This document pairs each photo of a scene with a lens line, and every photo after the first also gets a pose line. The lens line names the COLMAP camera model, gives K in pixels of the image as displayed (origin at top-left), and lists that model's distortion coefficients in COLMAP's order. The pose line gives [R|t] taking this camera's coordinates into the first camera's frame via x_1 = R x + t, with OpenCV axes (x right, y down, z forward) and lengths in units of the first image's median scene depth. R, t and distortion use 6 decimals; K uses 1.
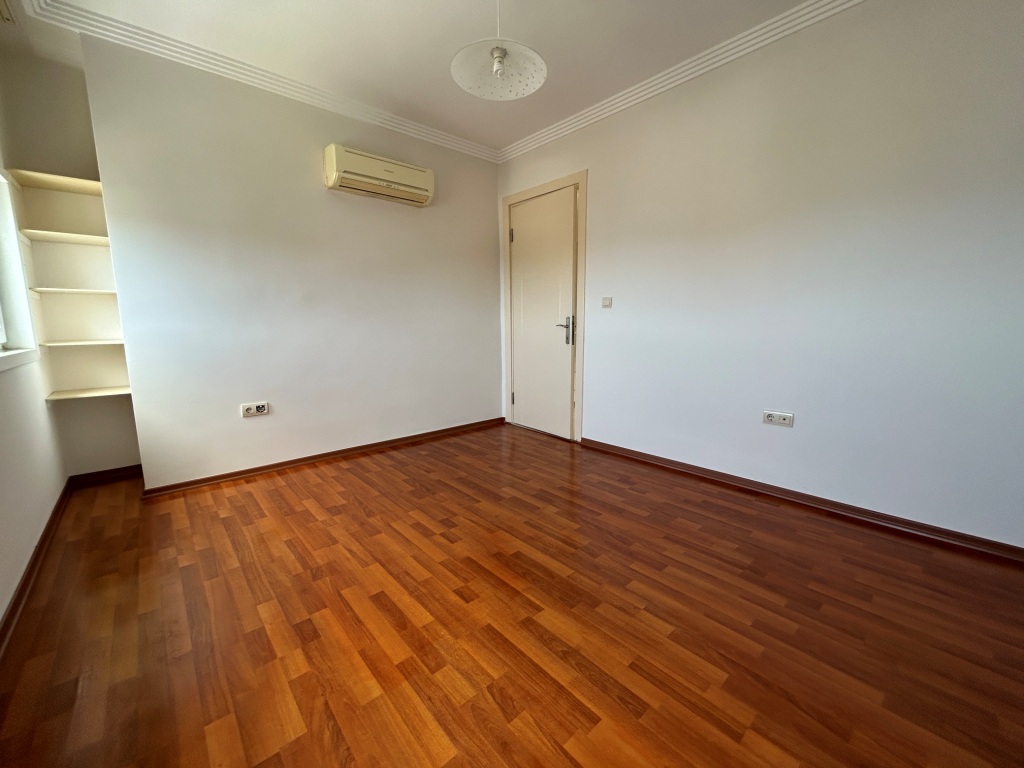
lens RADIAL K [[413.9, 0, 508.2], [0, 413.9, 386.4], [0, 0, 1]] dist [-0.000735, 0.000037]
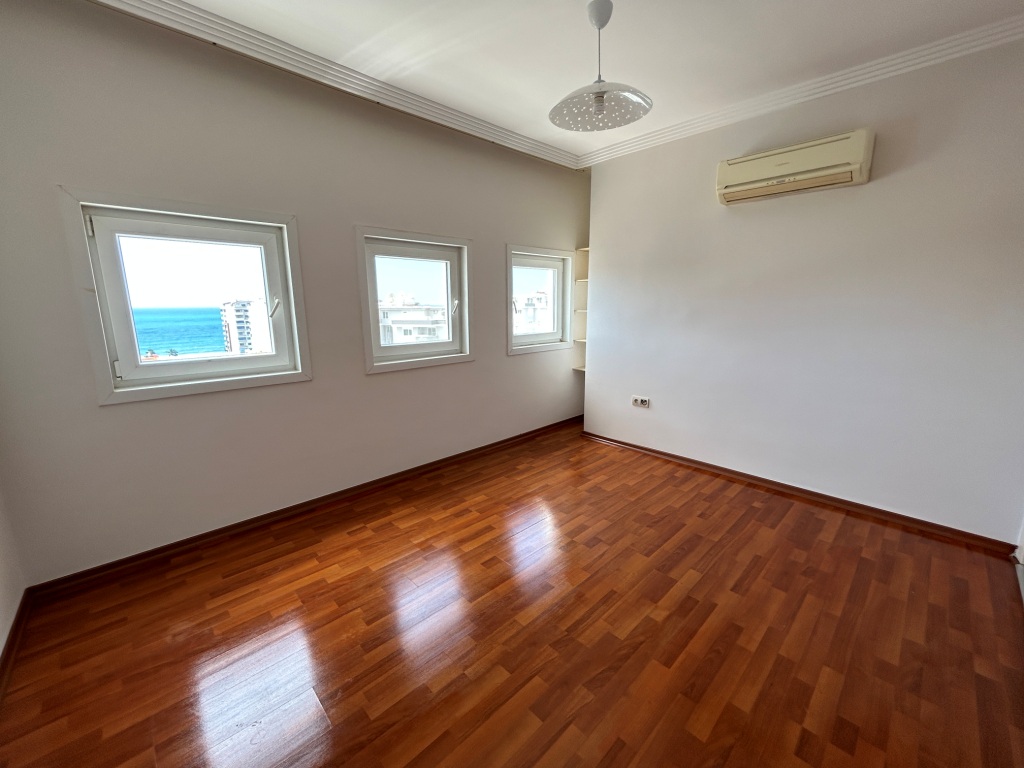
lens RADIAL K [[412.7, 0, 513.0], [0, 412.7, 382.7], [0, 0, 1]] dist [-0.001901, 0.000823]
pose [[0.044673, 0.197656, -0.979253, 0.713742], [-0.146368, 0.970948, 0.189302, -0.214233], [0.988221, 0.134875, 0.072306, 0.578456]]
